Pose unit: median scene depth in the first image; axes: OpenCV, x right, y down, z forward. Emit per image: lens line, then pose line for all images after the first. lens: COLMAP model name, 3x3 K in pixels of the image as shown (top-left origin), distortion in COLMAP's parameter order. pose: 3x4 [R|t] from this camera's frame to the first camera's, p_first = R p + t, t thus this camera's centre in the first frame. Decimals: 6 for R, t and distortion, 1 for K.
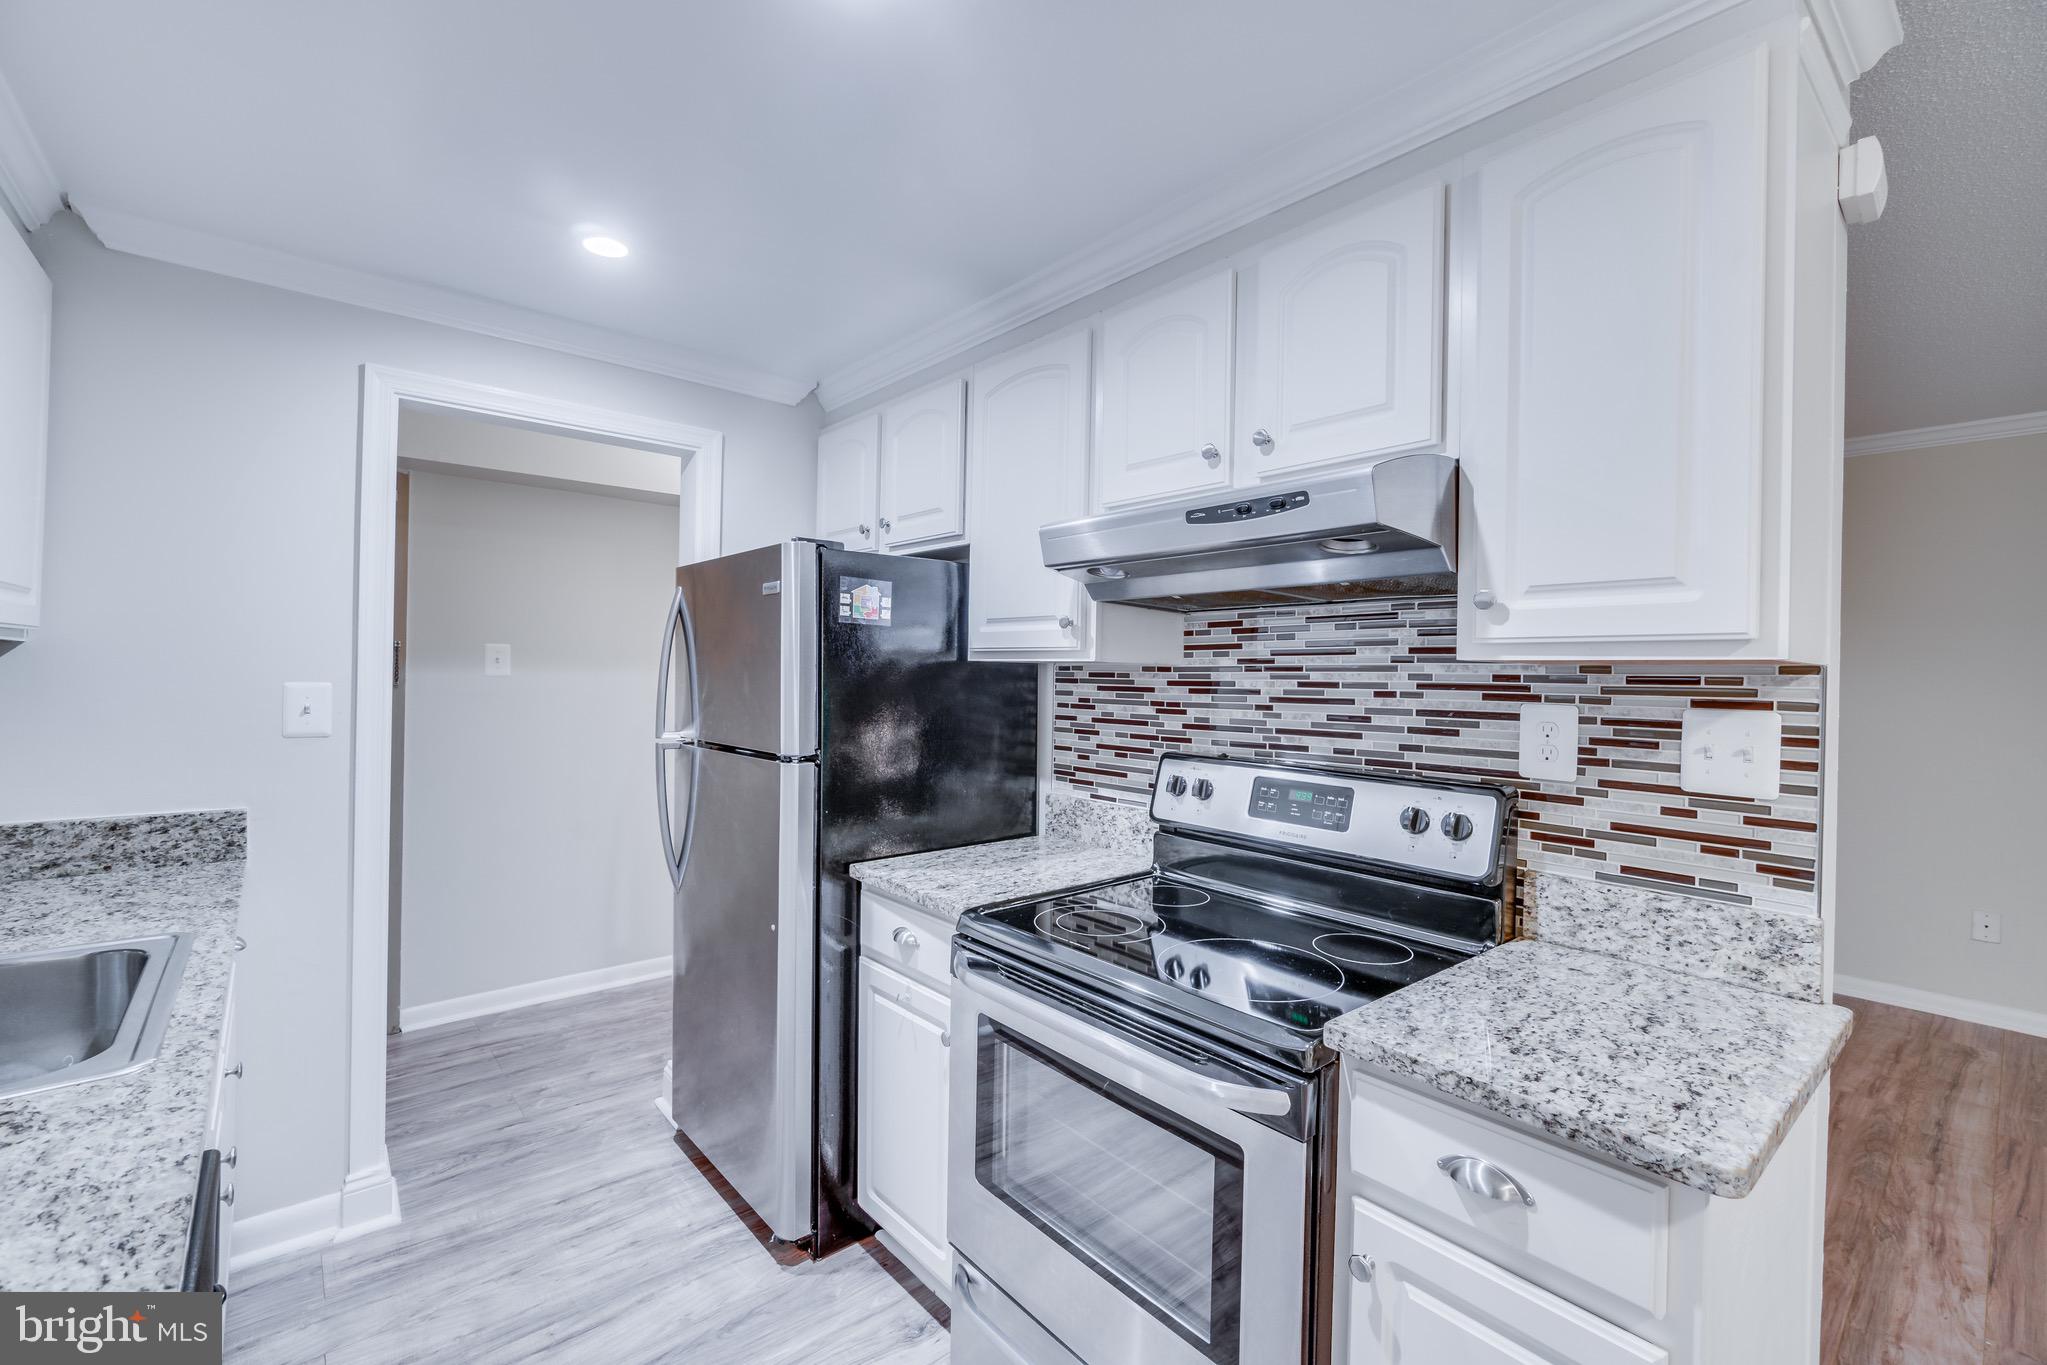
lens RADIAL K [[885.6, 0, 1012.5], [0, 885.6, 674.1], [0, 0, 1]] dist [-0.004843, 0.001331]
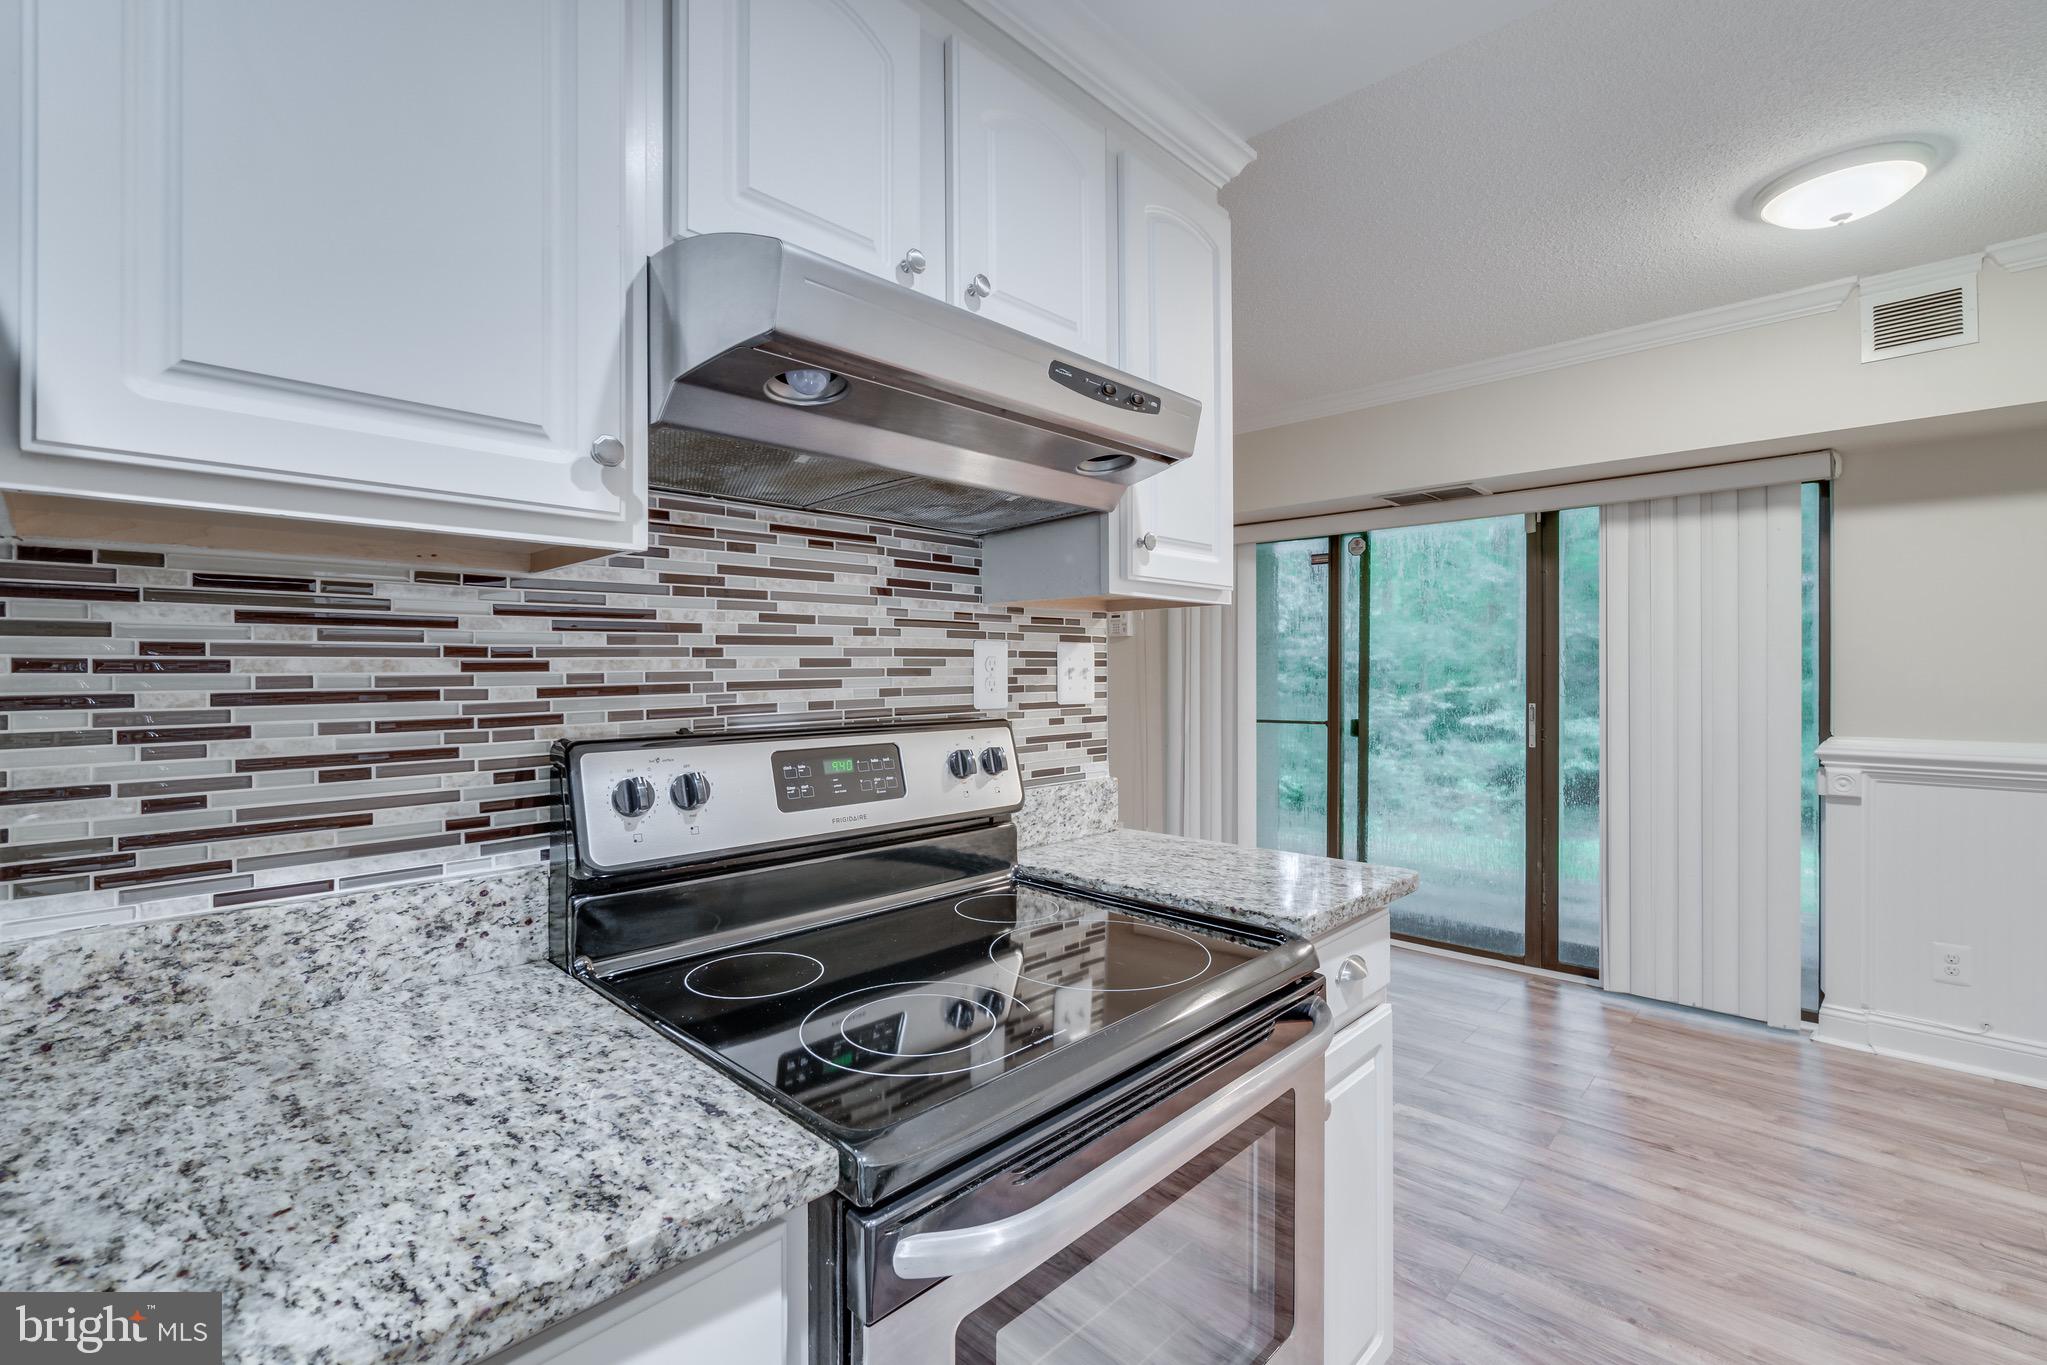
lens RADIAL K [[885.6, 0, 1011.7], [0, 885.6, 667.8], [0, 0, 1]] dist [-0.004843, 0.001331]
pose [[-0.101037, -0.012875, 0.994799, -0.378390], [0.004050, 0.999903, 0.013353, 0.040297], [-0.994874, 0.005378, -0.100975, 0.817626]]
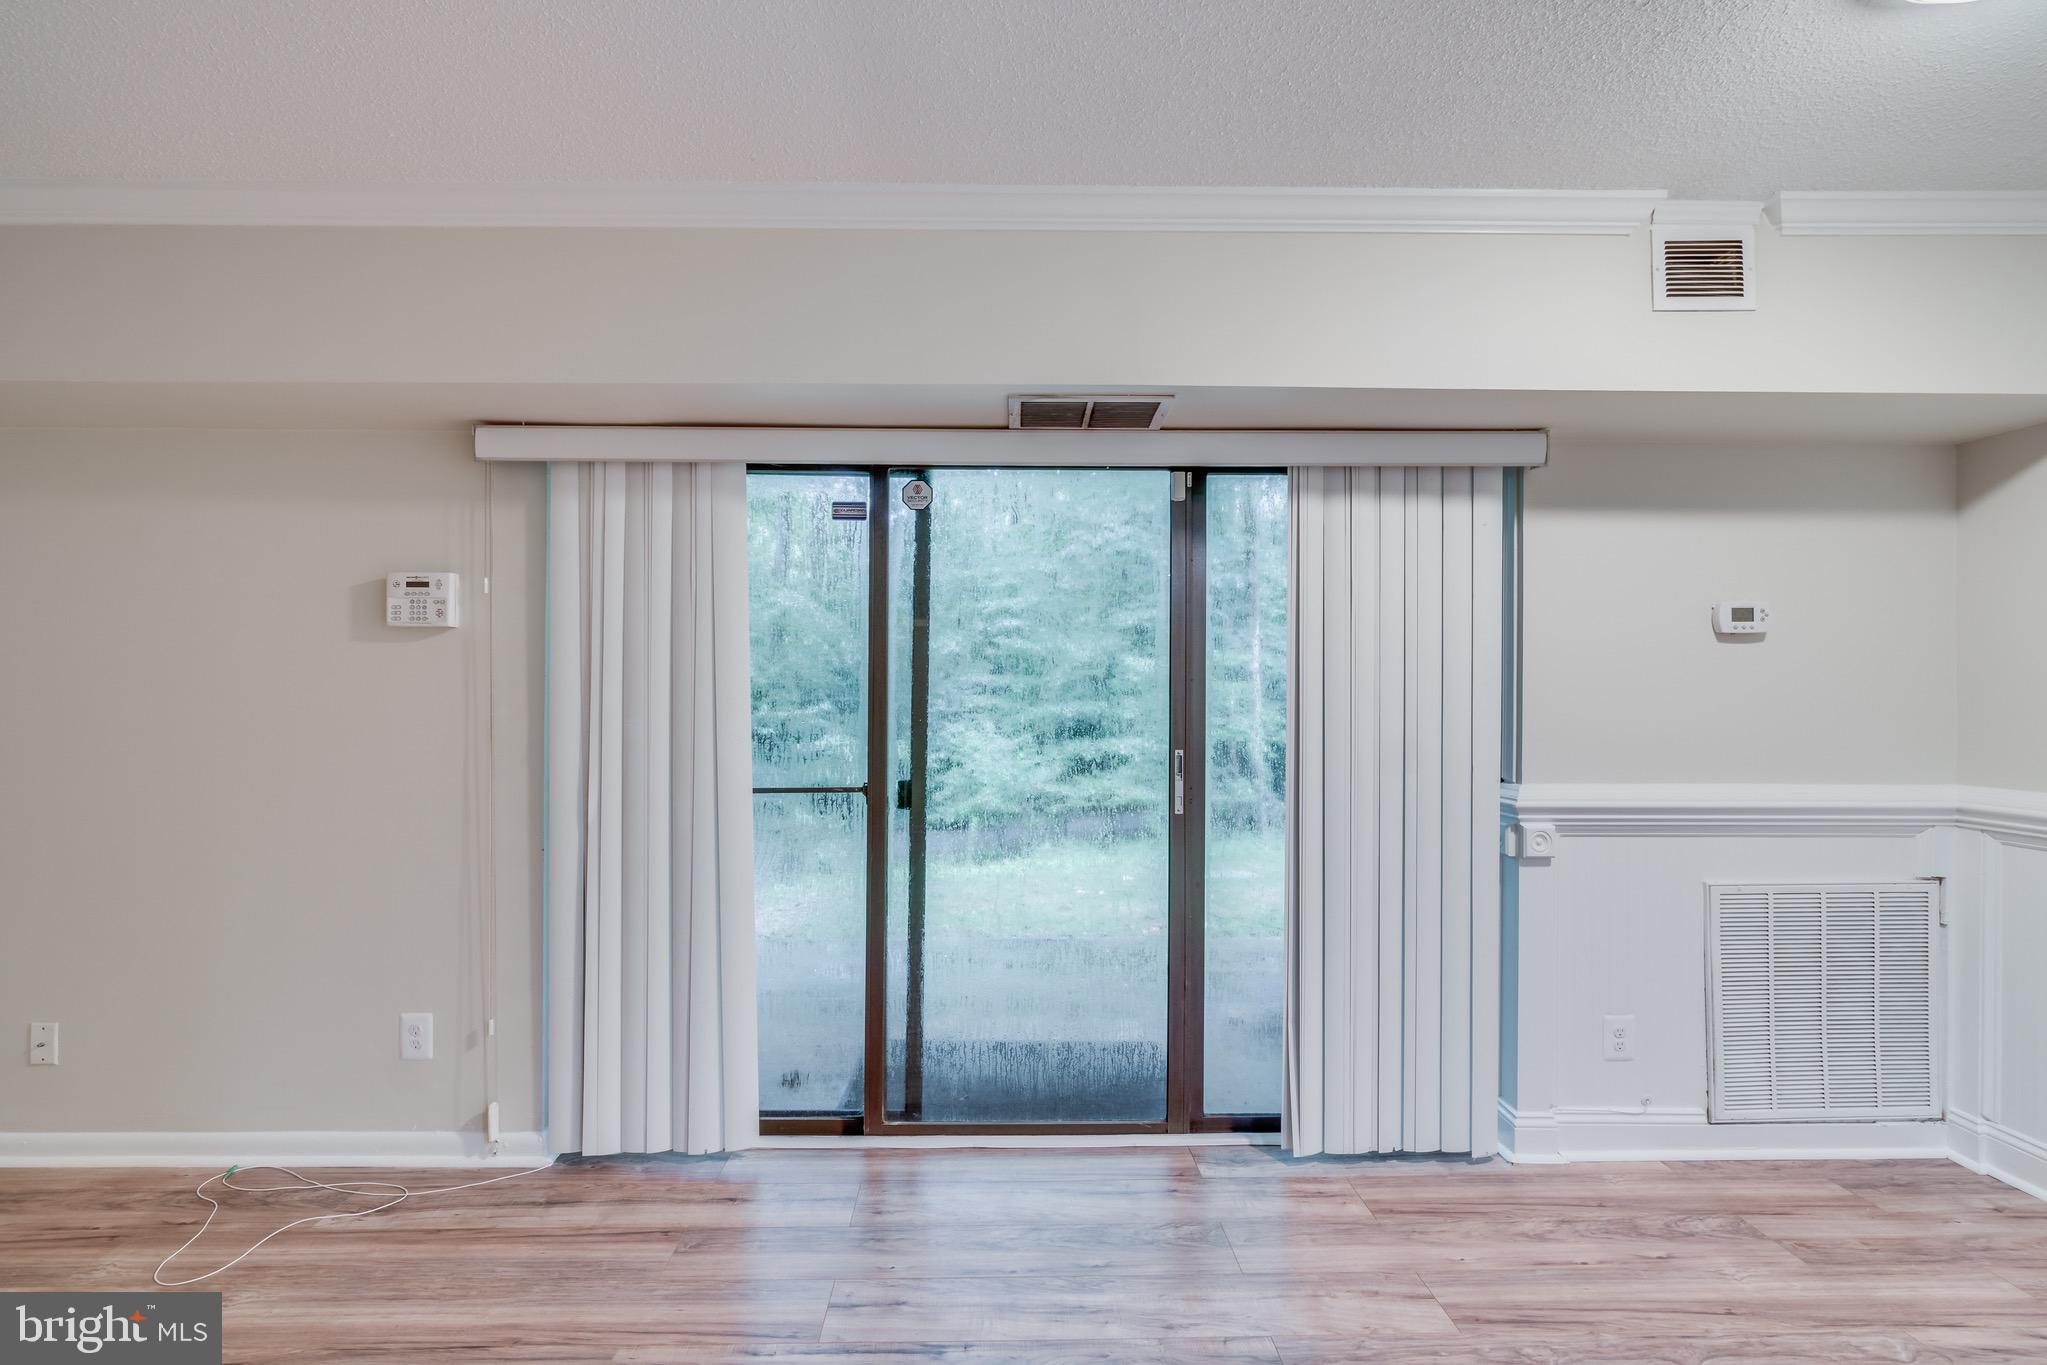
lens RADIAL K [[885.6, 0, 1008.1], [0, 885.6, 693.7], [0, 0, 1]] dist [-0.004843, 0.001331]
pose [[-0.776602, -0.019401, 0.629693, 0.745950], [-0.014053, 0.999810, 0.013473, 0.050690], [-0.629835, 0.001614, -0.776727, 0.686350]]
